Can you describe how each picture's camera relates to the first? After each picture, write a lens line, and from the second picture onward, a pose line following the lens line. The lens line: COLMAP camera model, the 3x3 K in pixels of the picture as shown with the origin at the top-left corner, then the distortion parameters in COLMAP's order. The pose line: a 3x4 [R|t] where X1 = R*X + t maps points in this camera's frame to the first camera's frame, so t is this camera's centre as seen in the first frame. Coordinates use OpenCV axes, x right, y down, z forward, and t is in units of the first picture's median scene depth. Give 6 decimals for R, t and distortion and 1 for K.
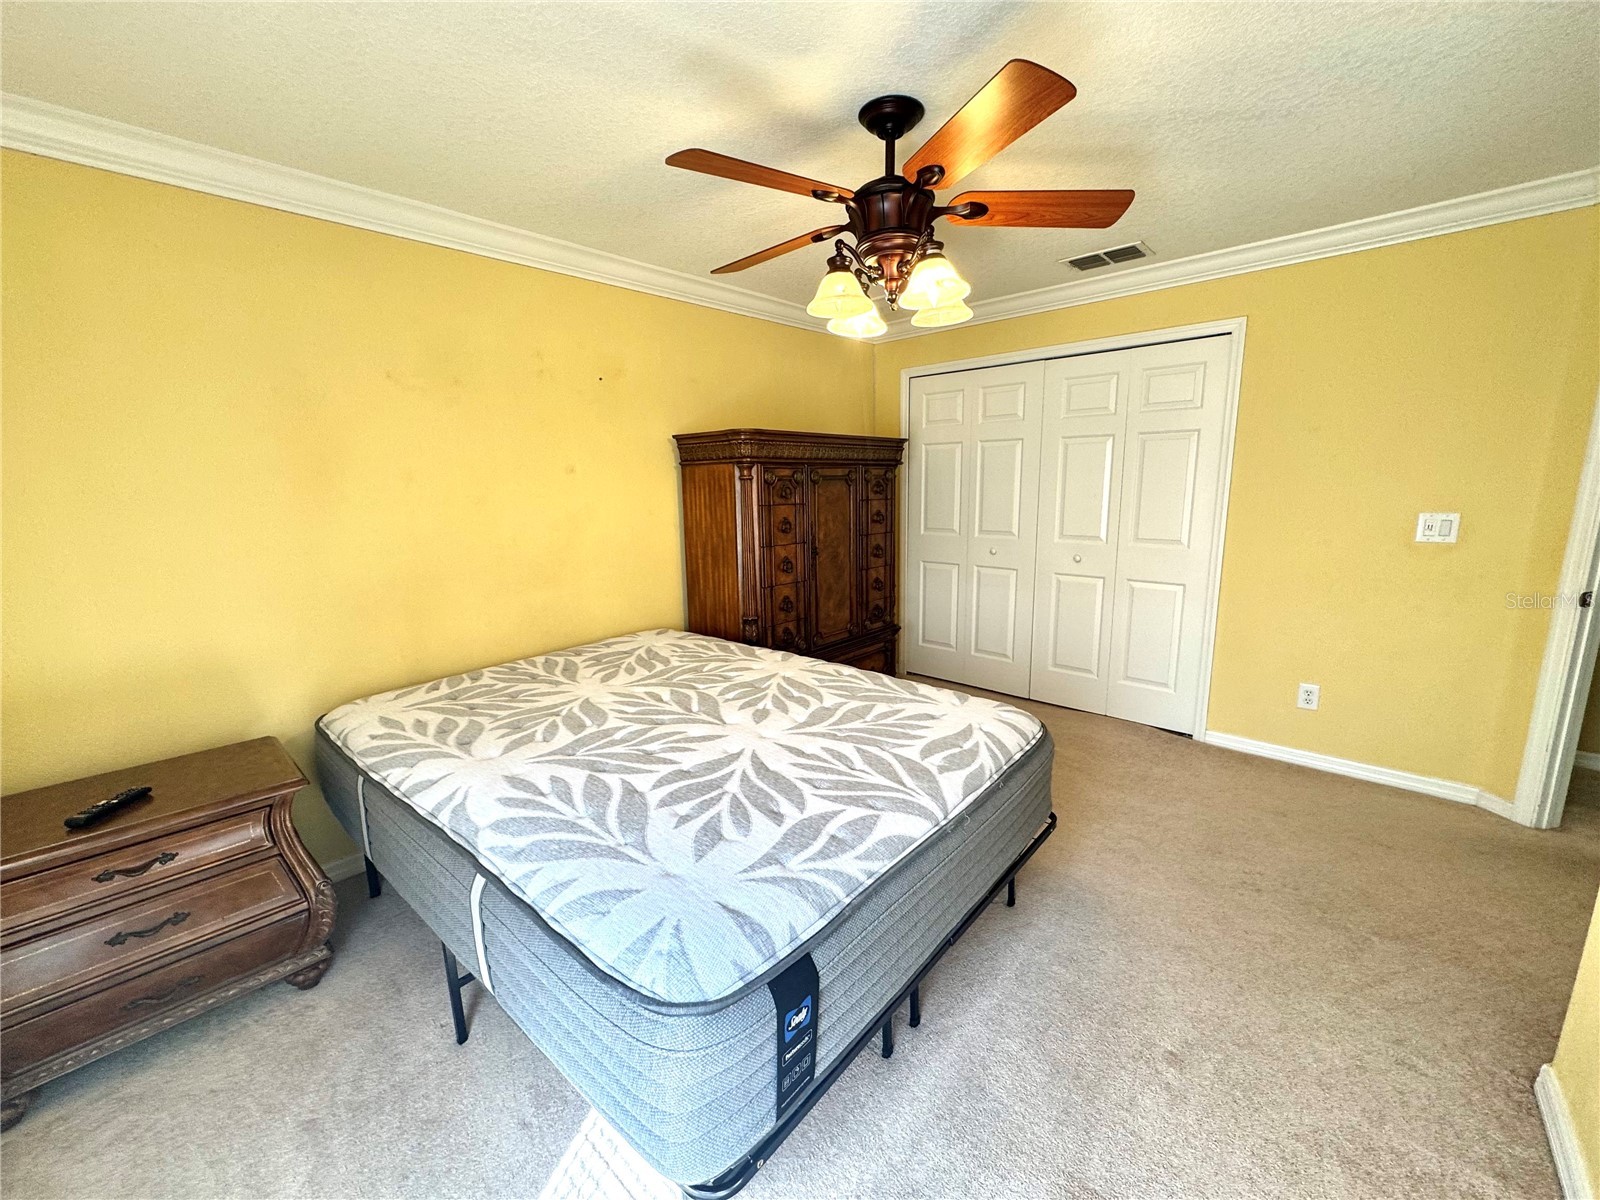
lens RADIAL K [[639.2, 0, 804.1], [0, 639.2, 602.8], [0, 0, 1]] dist [-0.003009, -0.000441]
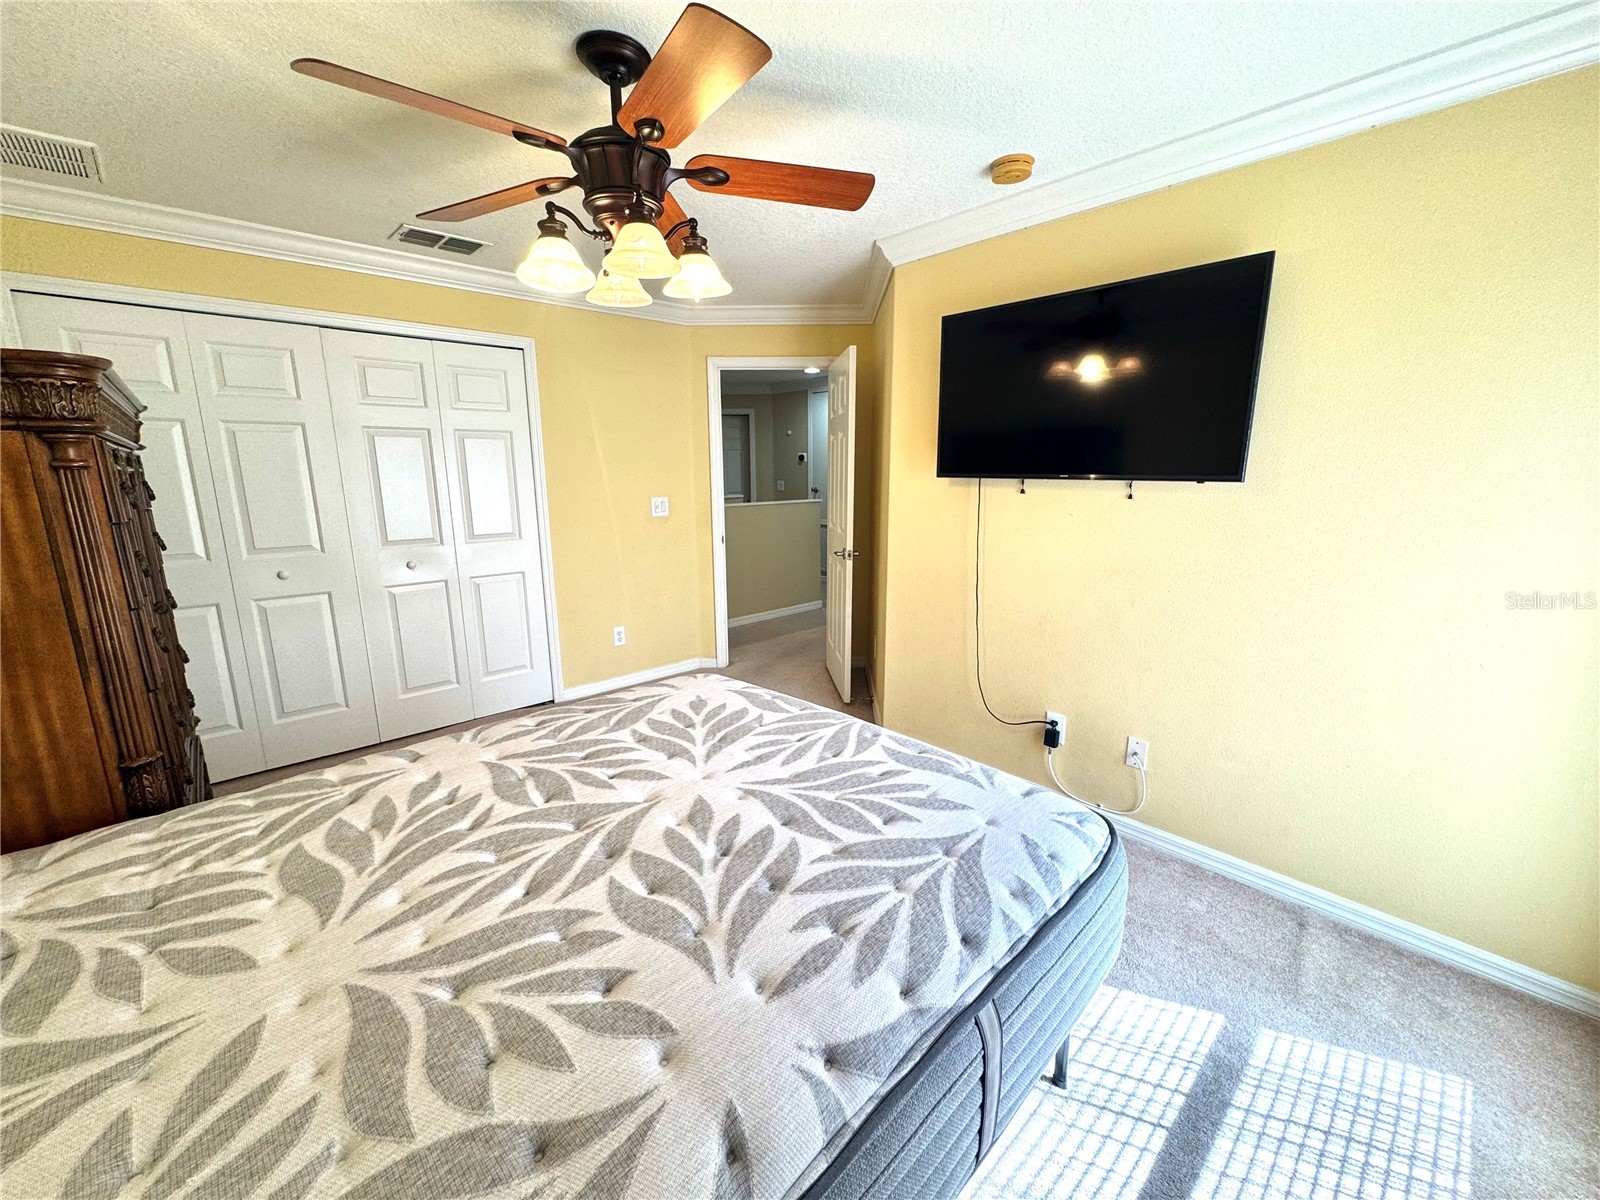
lens RADIAL K [[639.2, 0, 802.9], [0, 639.2, 599.4], [0, 0, 1]] dist [-0.003009, -0.000441]
pose [[0.079577, -0.181818, 0.980107, -0.701251], [0.195140, 0.967043, 0.163551, -0.105237], [-0.977542, 0.178243, 0.112434, 0.637420]]
